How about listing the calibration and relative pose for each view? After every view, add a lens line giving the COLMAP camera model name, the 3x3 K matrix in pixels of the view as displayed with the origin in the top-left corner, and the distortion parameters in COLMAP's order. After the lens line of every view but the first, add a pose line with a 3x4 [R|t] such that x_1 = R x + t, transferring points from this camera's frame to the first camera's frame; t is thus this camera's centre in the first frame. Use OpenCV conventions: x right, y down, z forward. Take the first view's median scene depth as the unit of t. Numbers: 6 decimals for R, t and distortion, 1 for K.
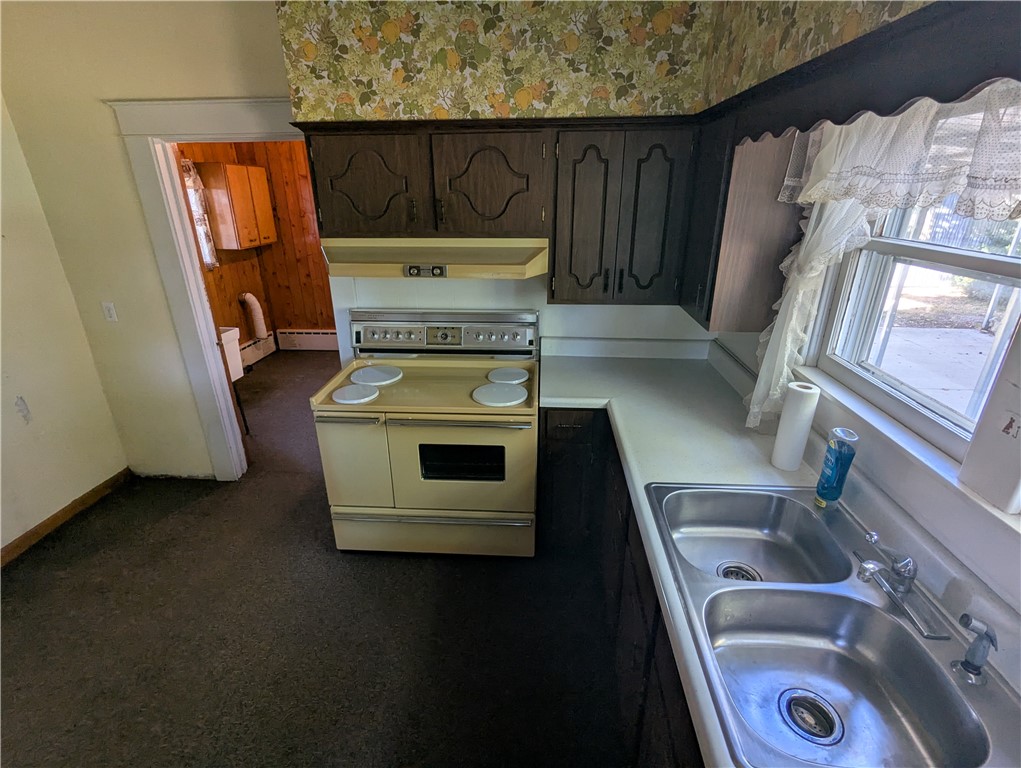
lens RADIAL K [[485.0, 0, 511.9], [0, 485.0, 385.2], [0, 0, 1]] dist [-0.003386, 0.002026]
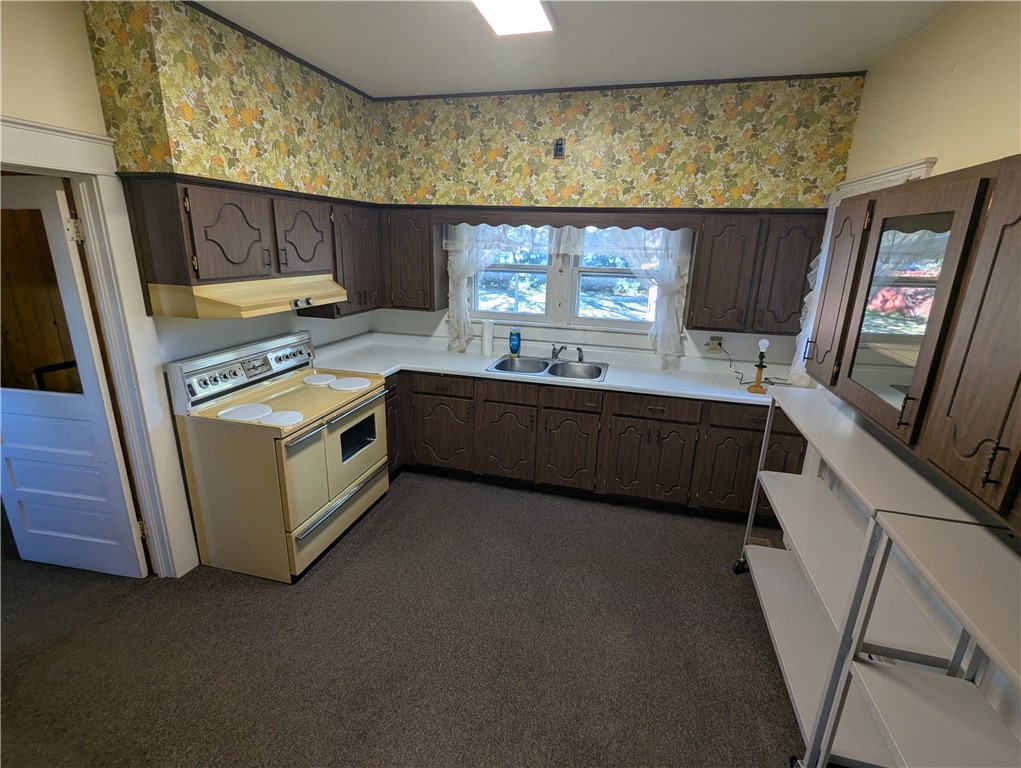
lens RADIAL K [[485.0, 0, 515.5], [0, 485.0, 391.9], [0, 0, 1]] dist [-0.003386, 0.002026]
pose [[0.178400, -0.280839, 0.943029, -1.428835], [0.337123, 0.917841, 0.209562, -0.105187], [-0.924403, 0.280531, 0.258420, 0.228095]]
